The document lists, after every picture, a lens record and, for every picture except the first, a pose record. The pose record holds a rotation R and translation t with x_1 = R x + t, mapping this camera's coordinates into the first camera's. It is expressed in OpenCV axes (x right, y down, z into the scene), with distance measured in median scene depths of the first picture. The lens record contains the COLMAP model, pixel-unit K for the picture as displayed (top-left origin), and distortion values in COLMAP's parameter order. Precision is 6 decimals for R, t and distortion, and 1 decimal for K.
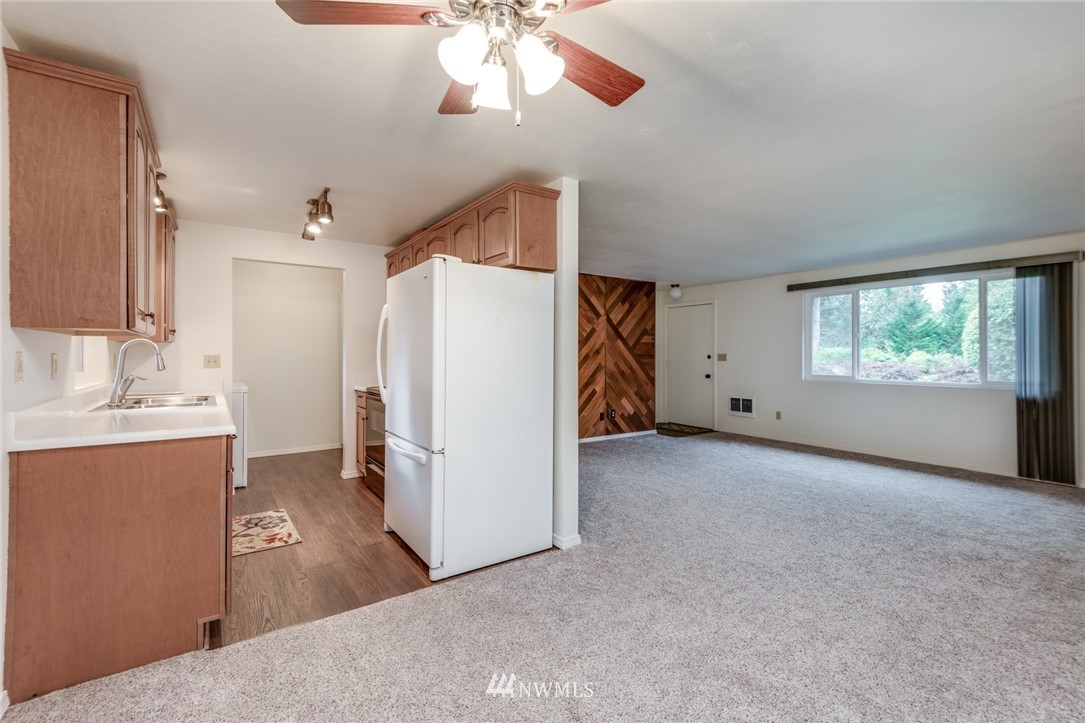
lens RADIAL K [[470.5, 0, 543.7], [0, 470.5, 357.1], [0, 0, 1]] dist [0.000402, 0.000015]
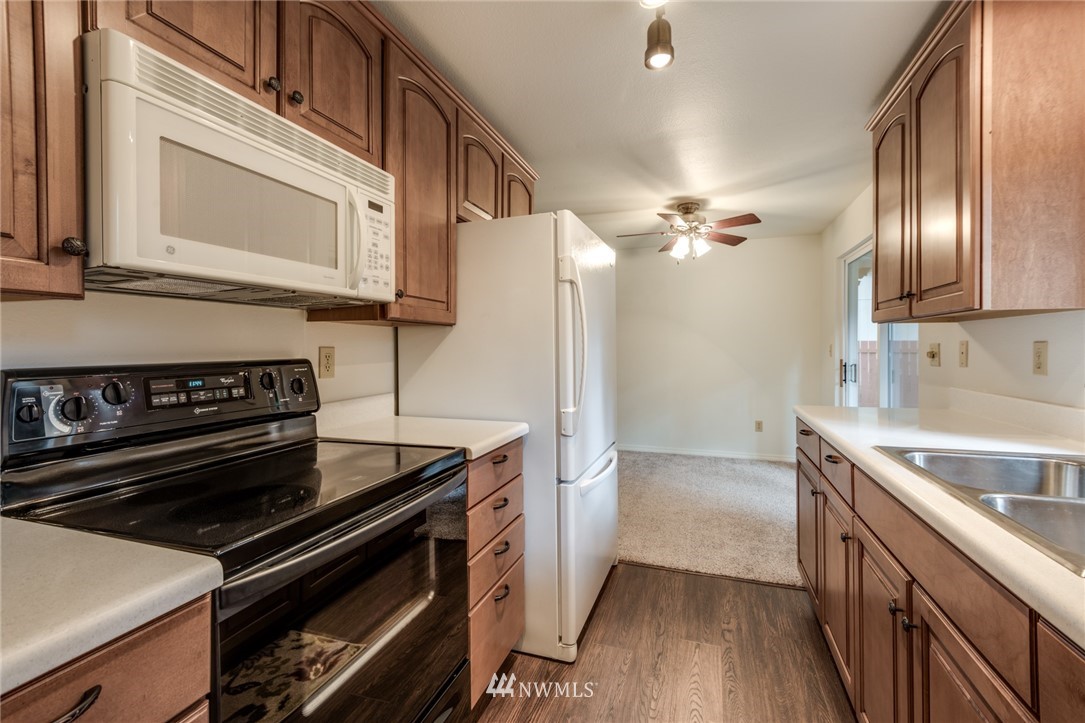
lens RADIAL K [[470.5, 0, 543.5], [0, 470.5, 354.5], [0, 0, 1]] dist [0.000402, 0.000015]
pose [[-0.581796, -0.004791, 0.813321, -0.527371], [0.002078, 0.999971, 0.007377, 0.000933], [-0.813332, 0.005982, -0.581768, 0.925650]]
